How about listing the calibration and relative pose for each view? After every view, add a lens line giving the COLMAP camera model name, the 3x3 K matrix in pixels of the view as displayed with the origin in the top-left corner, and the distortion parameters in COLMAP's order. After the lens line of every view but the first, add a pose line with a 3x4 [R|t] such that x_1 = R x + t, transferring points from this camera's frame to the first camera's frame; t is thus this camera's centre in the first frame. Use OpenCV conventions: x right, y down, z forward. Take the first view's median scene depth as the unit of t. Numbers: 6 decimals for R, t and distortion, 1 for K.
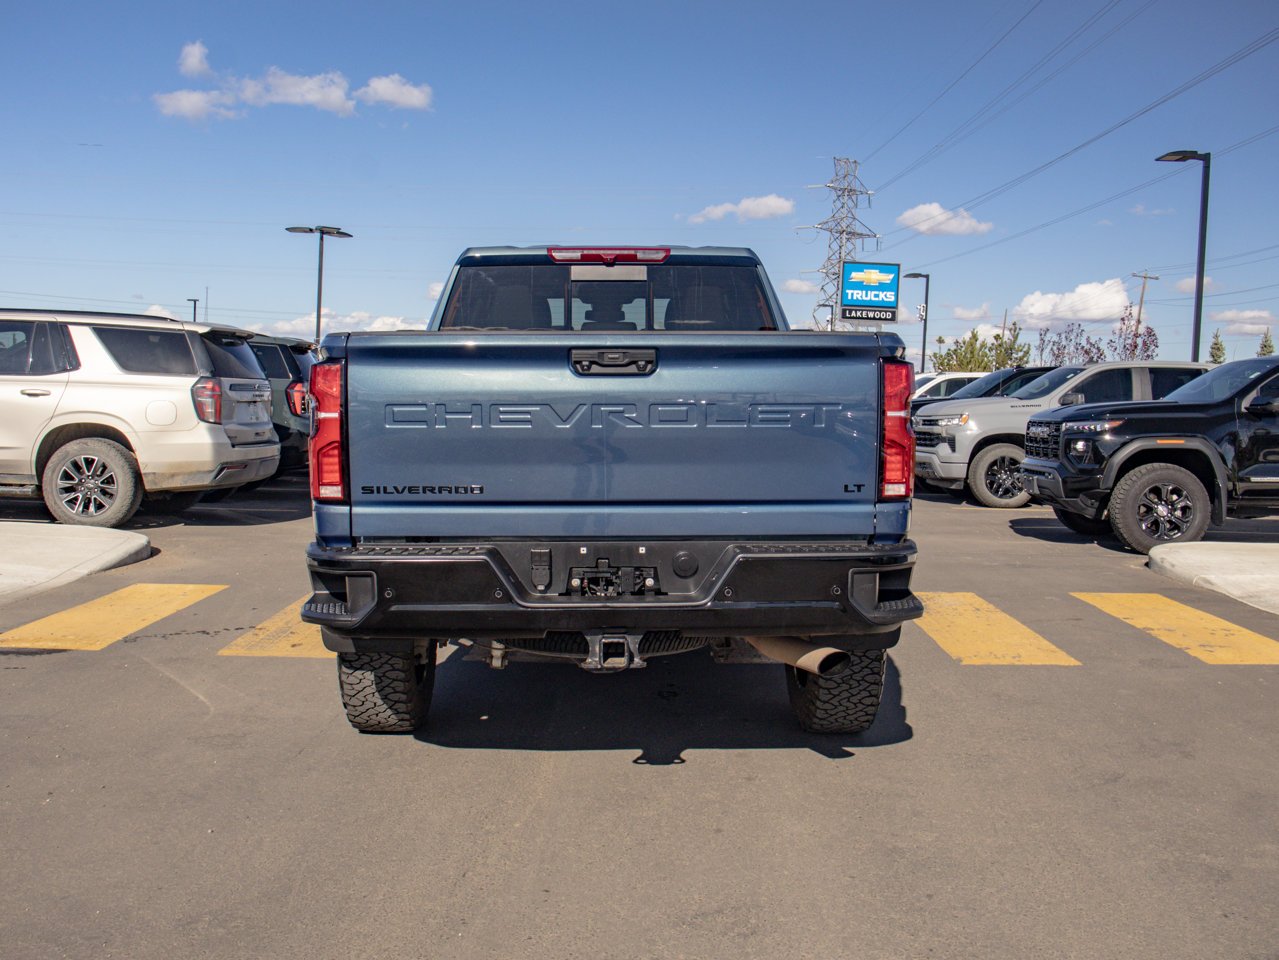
lens RADIAL K [[1283.0, 0, 639.5], [0, 1283.0, 480.0], [0, 0, 1]] dist [-0.047241, -0.002420]
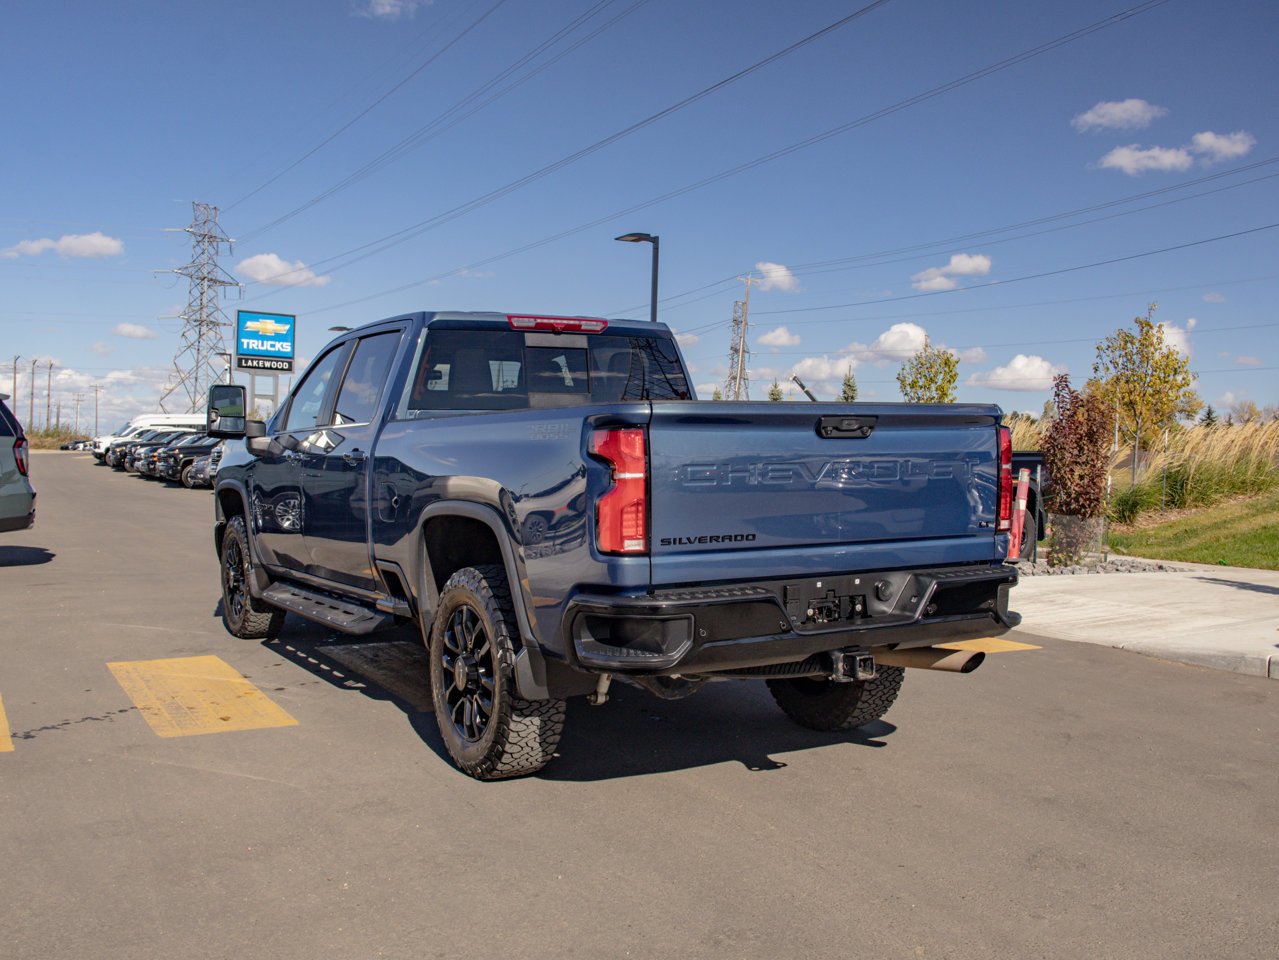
lens RADIAL K [[1245.5, 0, 639.5], [0, 1245.5, 480.0], [0, 0, 1]] dist [0.036083, -0.004615]
pose [[0.874845, -0.019388, 0.484015, -0.613256], [0.037120, 0.998944, -0.027079, -0.014102], [-0.482979, 0.041656, 0.874641, 0.050094]]
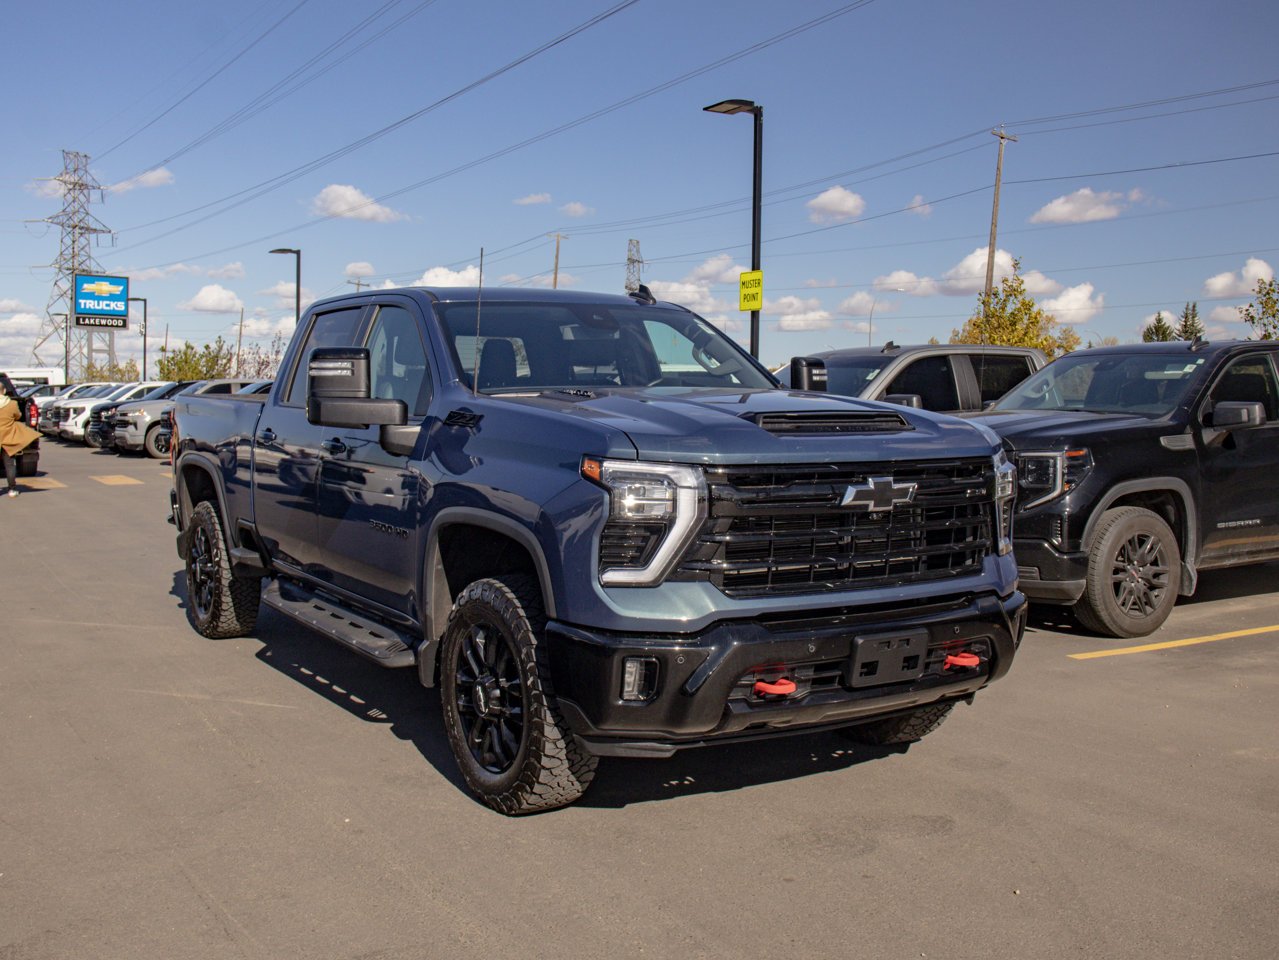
lens RADIAL K [[1343.4, 0, 640.6], [0, 1343.4, 450.1], [0, 0, 1]] dist [-0.003877, -0.009881]
pose [[0.853097, -0.041673, 0.520085, -0.516675], [0.051568, 0.998659, -0.004567, 0.191870], [-0.519198, 0.030715, 0.854102, -3.723811]]
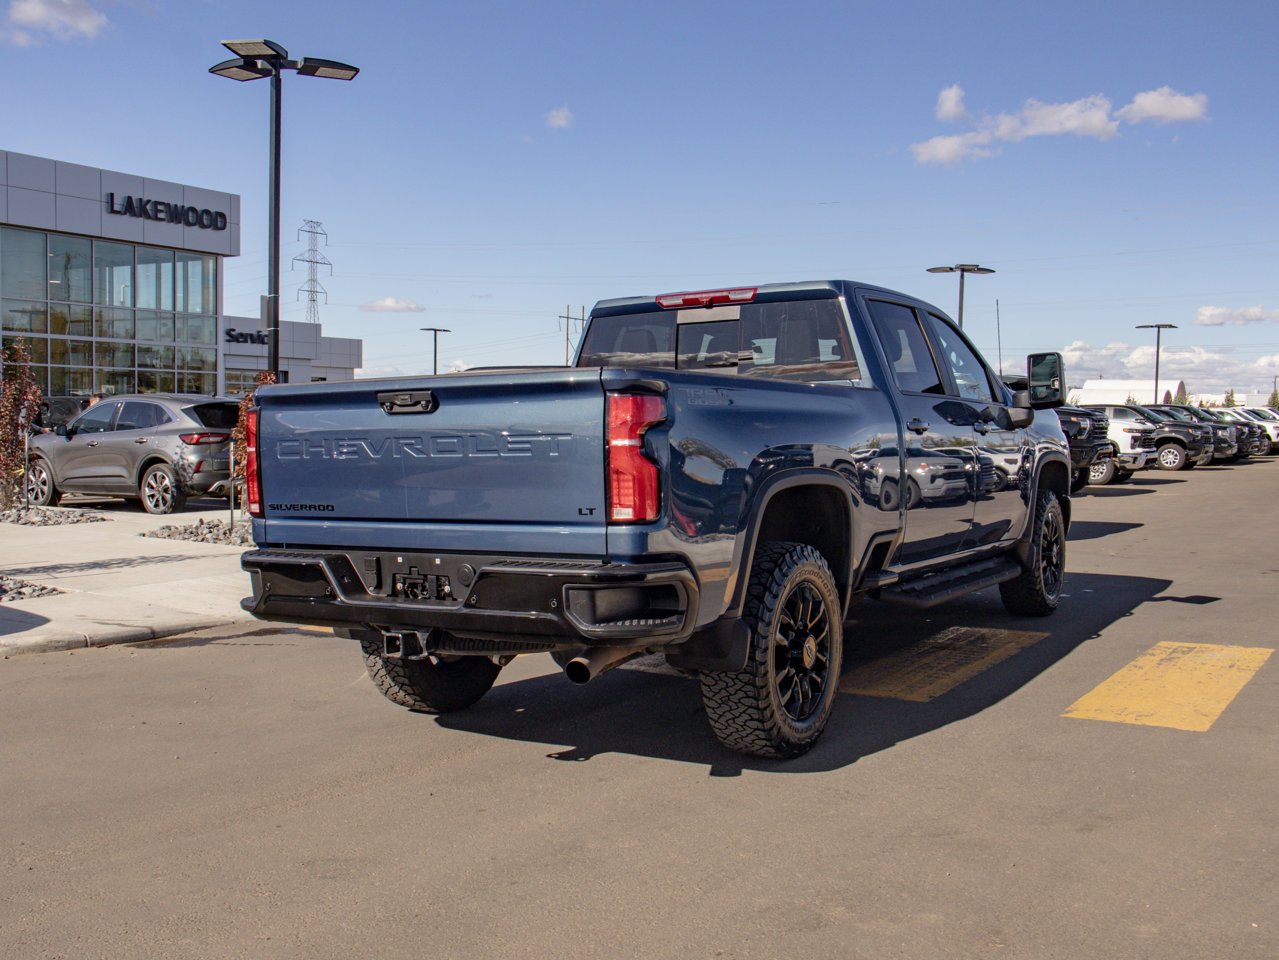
lens RADIAL K [[1278.0, 0, 632.8], [0, 1278.0, 500.8], [0, 0, 1]] dist [0.027536, 0.005331]
pose [[0.838948, 0.010151, -0.544117, 0.647640], [-0.017102, 0.999824, -0.007715, 0.004224], [0.543942, 0.015778, 0.838974, 0.090741]]
